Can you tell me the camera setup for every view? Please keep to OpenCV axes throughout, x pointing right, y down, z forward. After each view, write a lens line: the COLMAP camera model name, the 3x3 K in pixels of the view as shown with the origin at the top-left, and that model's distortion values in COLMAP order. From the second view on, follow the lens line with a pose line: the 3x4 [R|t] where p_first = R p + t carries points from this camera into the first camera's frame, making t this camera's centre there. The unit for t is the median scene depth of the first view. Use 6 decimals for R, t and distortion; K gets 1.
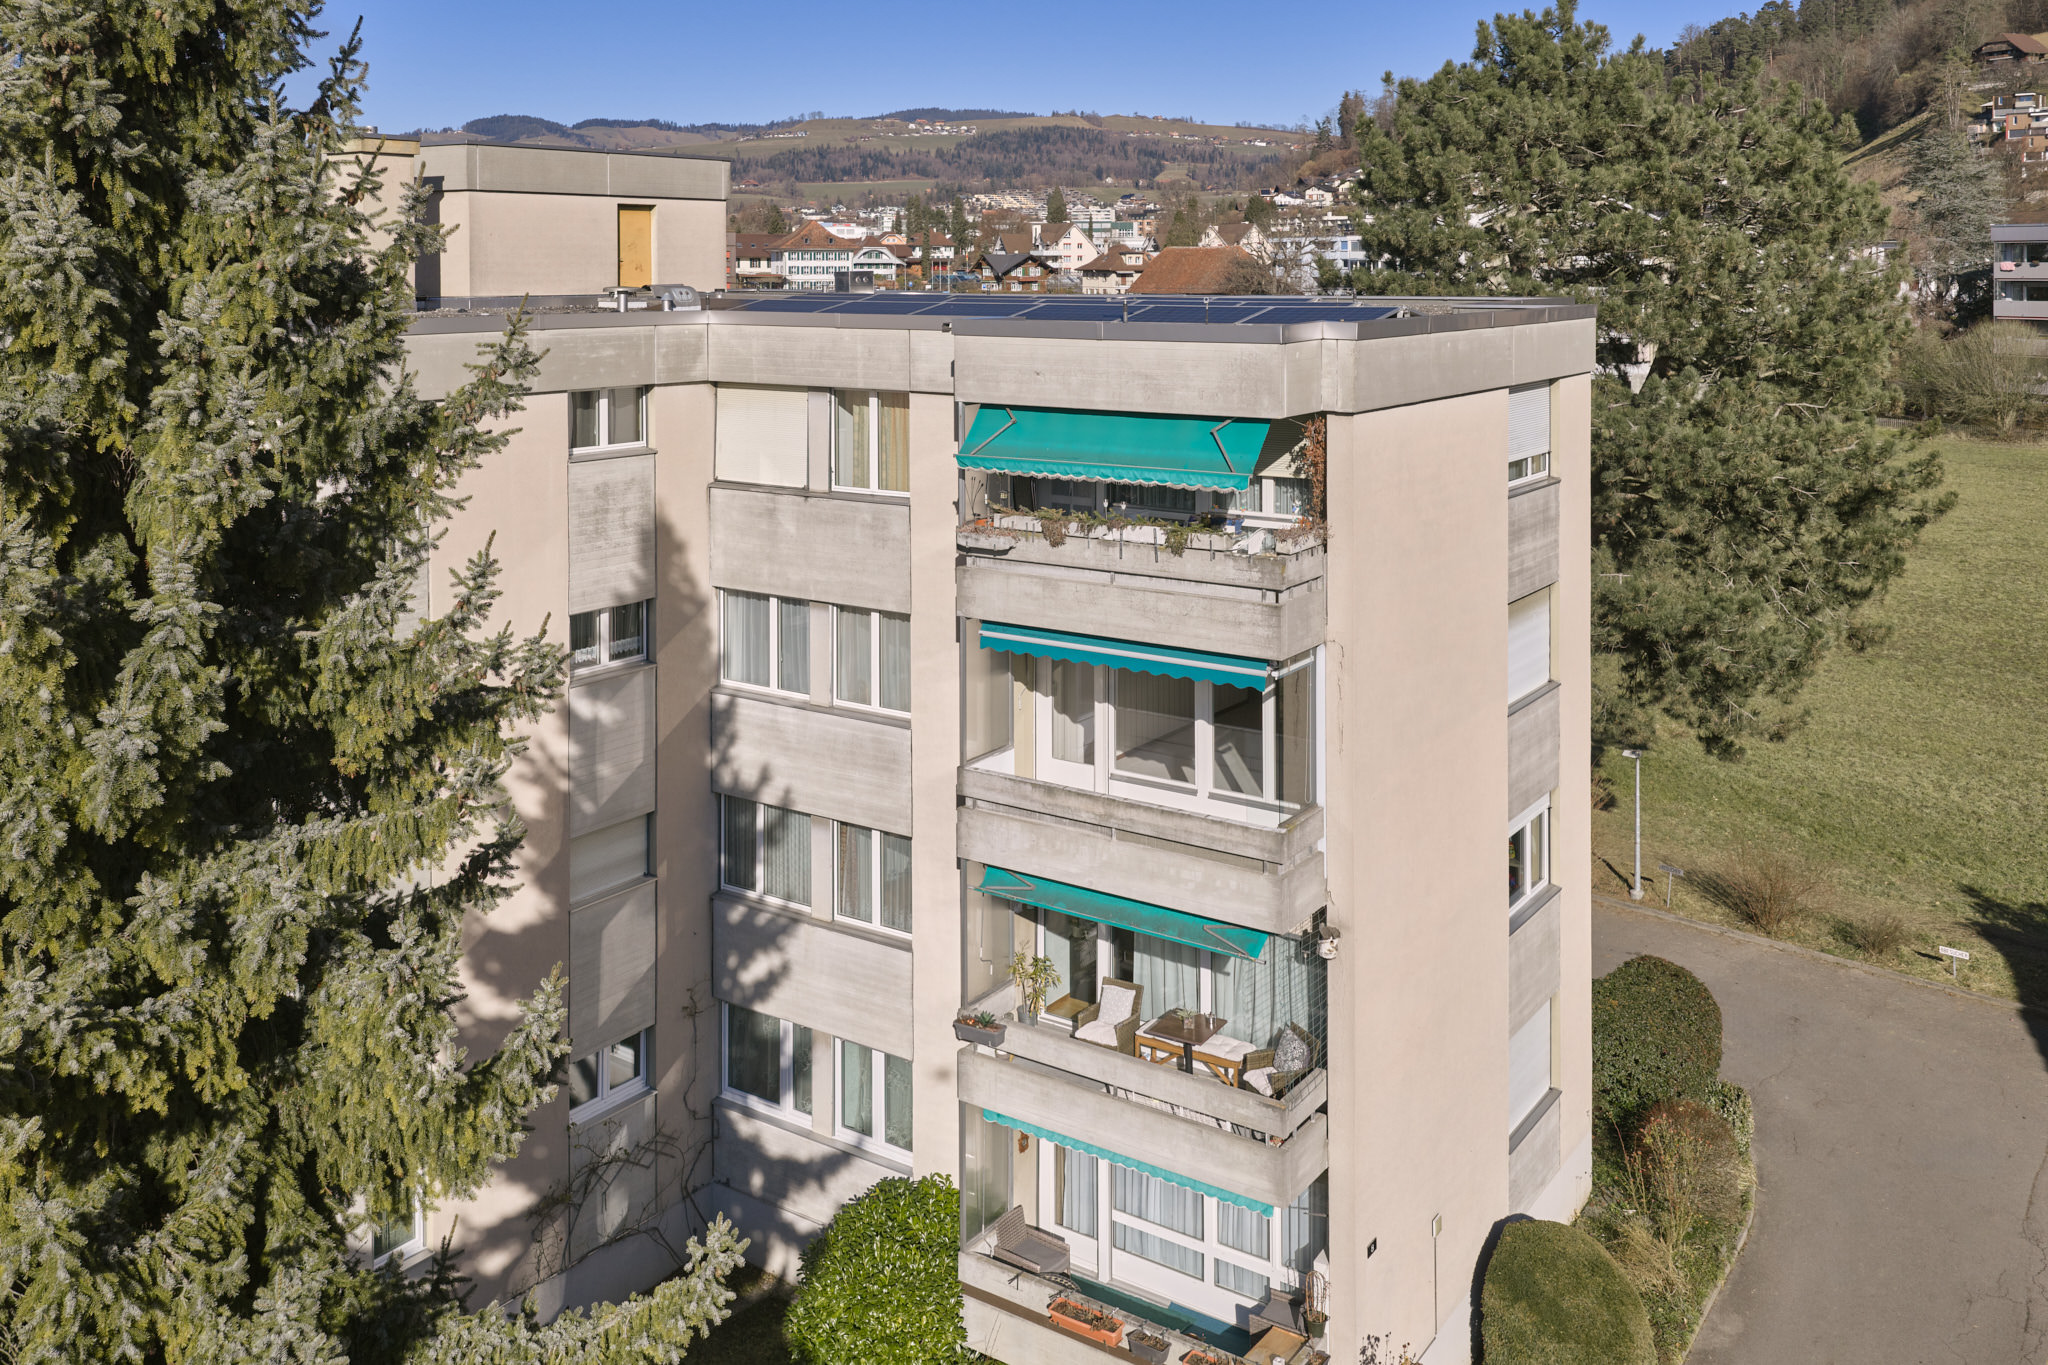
lens RADIAL K [[1737.2, 0, 985.9], [0, 1737.2, 382.9], [0, 0, 1]] dist [-0.000383, -0.012547]
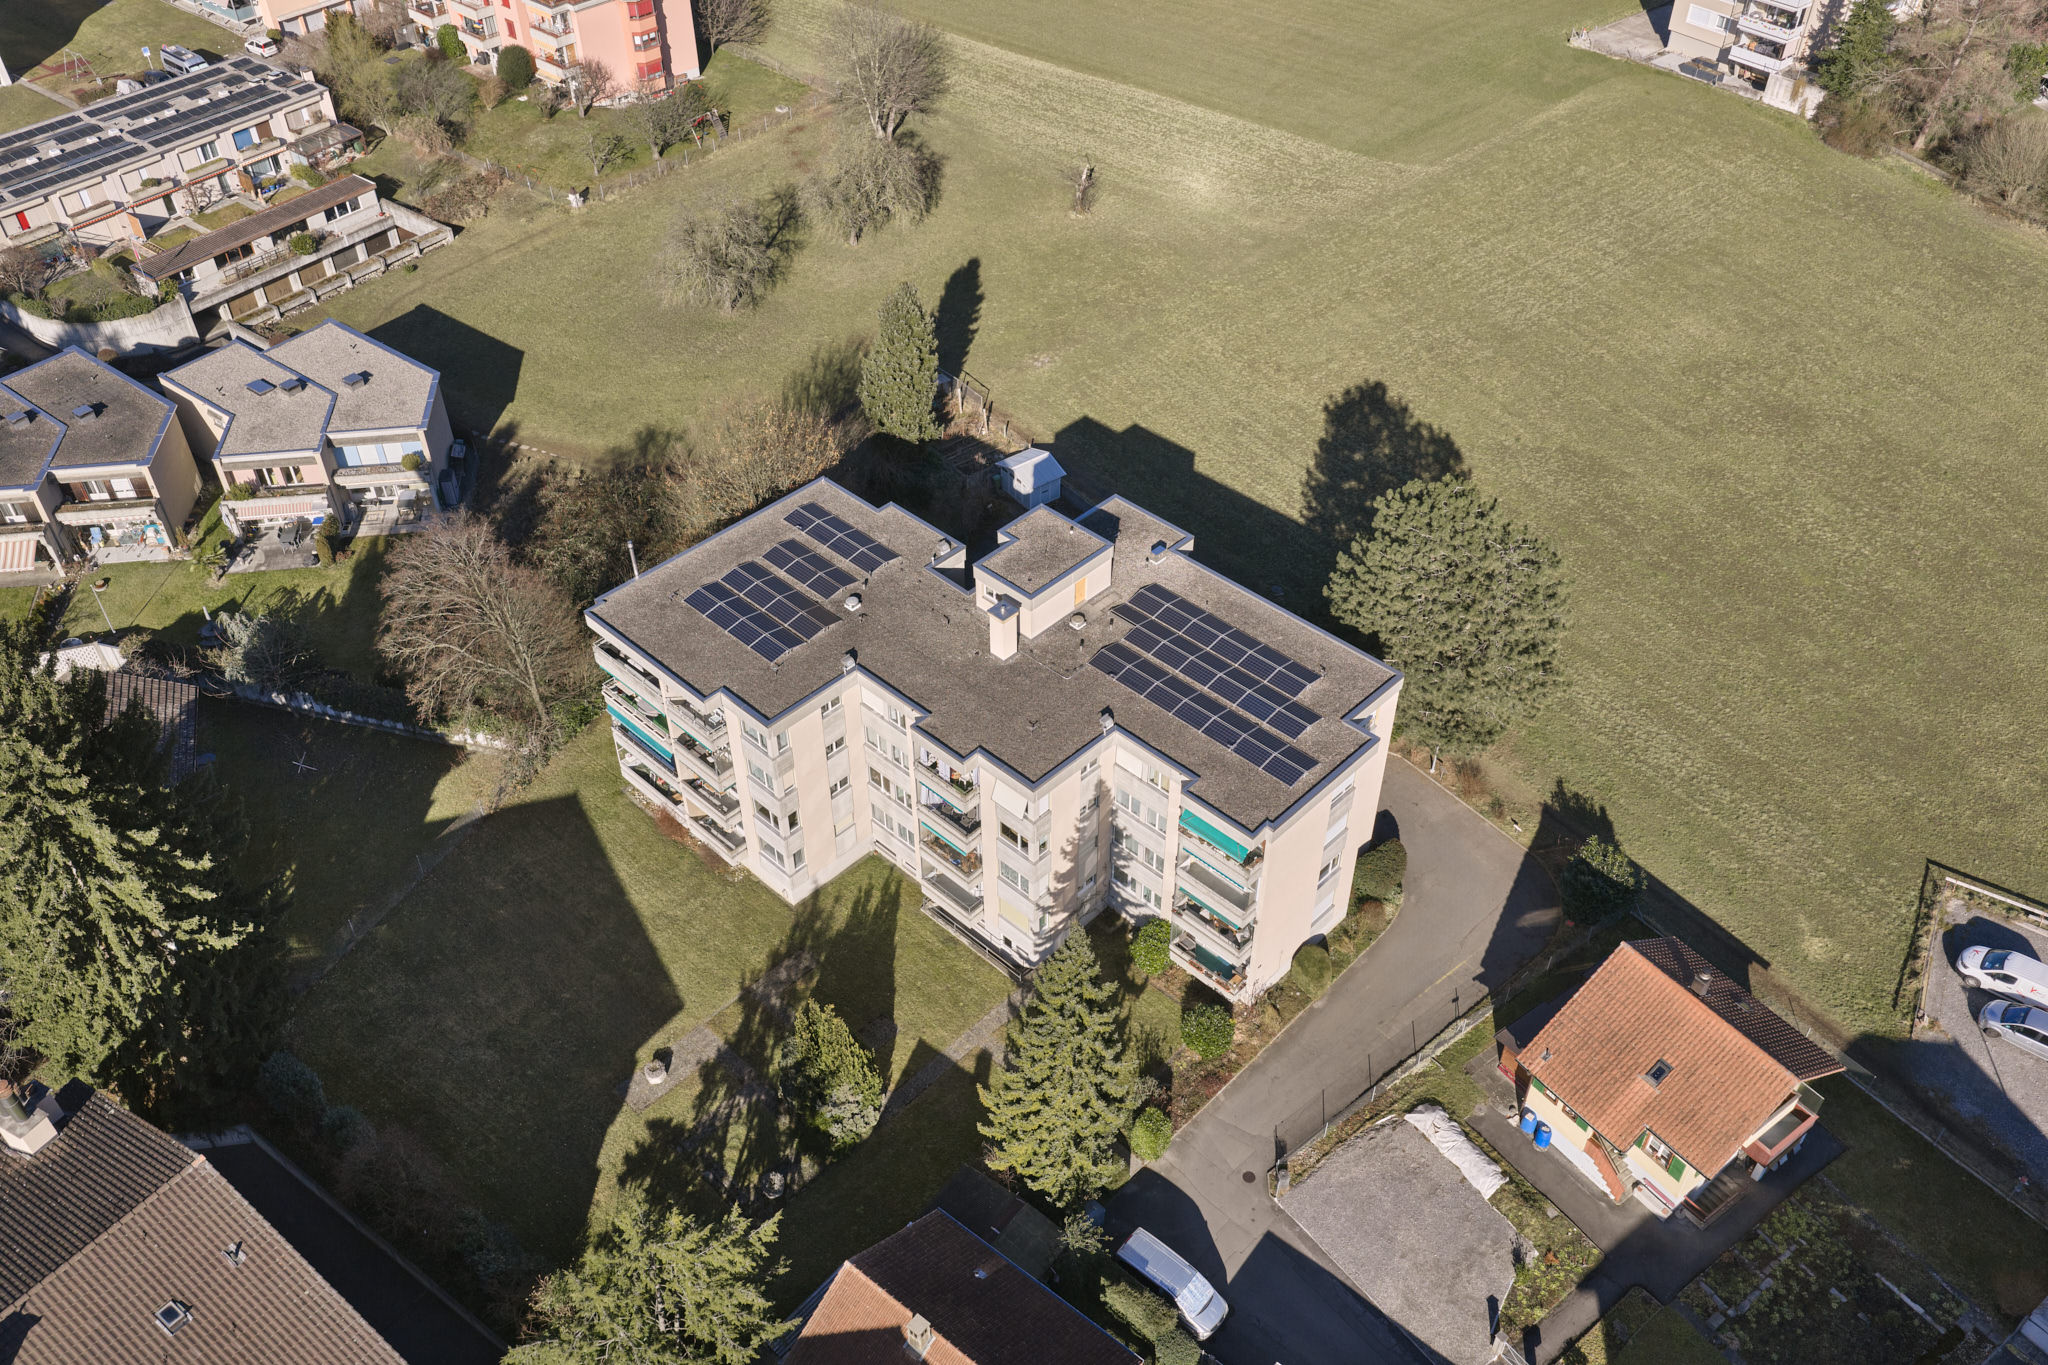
lens RADIAL K [[1690.3, 0, 1024.0], [0, 1690.3, 682.5], [0, 0, 1]] dist [0.017074, -0.013801]
pose [[0.990840, 0.096062, -0.094910, -0.002487], [-0.016631, 0.784285, 0.620178, -0.179796], [0.134012, -0.612919, 0.778699, -0.131788]]
